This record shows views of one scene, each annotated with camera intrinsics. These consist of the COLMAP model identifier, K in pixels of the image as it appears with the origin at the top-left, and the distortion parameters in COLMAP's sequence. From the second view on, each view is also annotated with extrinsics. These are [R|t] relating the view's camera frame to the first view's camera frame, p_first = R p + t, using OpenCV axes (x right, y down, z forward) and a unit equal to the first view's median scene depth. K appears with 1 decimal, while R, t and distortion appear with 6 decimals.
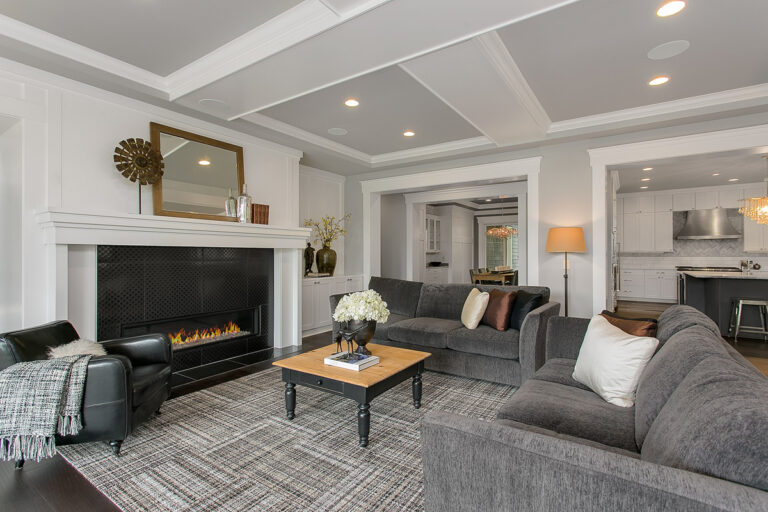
lens RADIAL K [[365.1, 0, 383.4], [0, 365.1, 255.6], [0, 0, 1]] dist [0.000994, 0.000630]
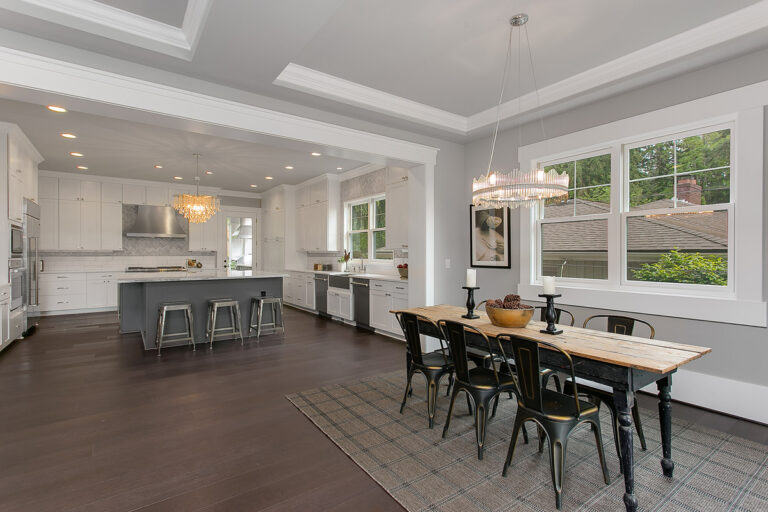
lens RADIAL K [[365.1, 0, 382.8], [0, 365.1, 255.0], [0, 0, 1]] dist [0.000994, 0.000630]
pose [[0.362368, -0.003485, 0.932029, 0.216848], [-0.002389, 0.999986, 0.004668, -0.005415], [-0.932032, -0.003918, 0.362354, 0.118098]]
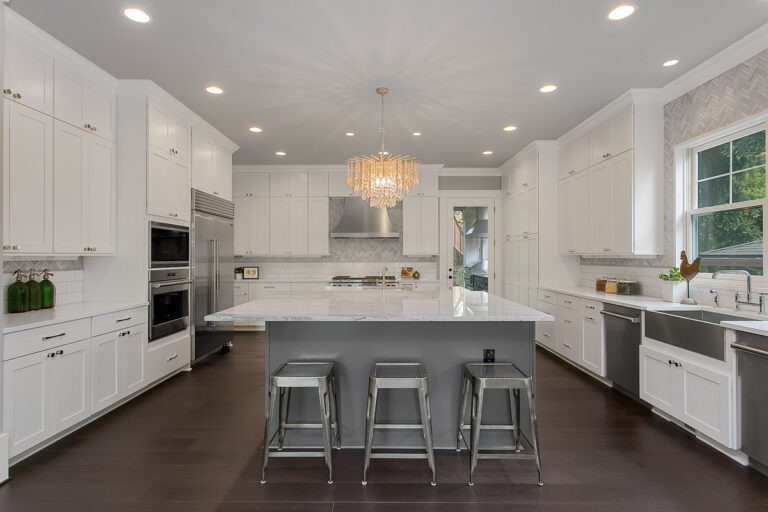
lens RADIAL K [[365.1, 0, 396.9], [0, 365.1, 256.5], [0, 0, 1]] dist [0.000994, 0.000630]
pose [[0.840421, -0.001878, 0.541930, 0.536573], [0.000485, 0.999996, 0.002714, -0.010297], [-0.541933, -0.002018, 0.840419, 0.356362]]
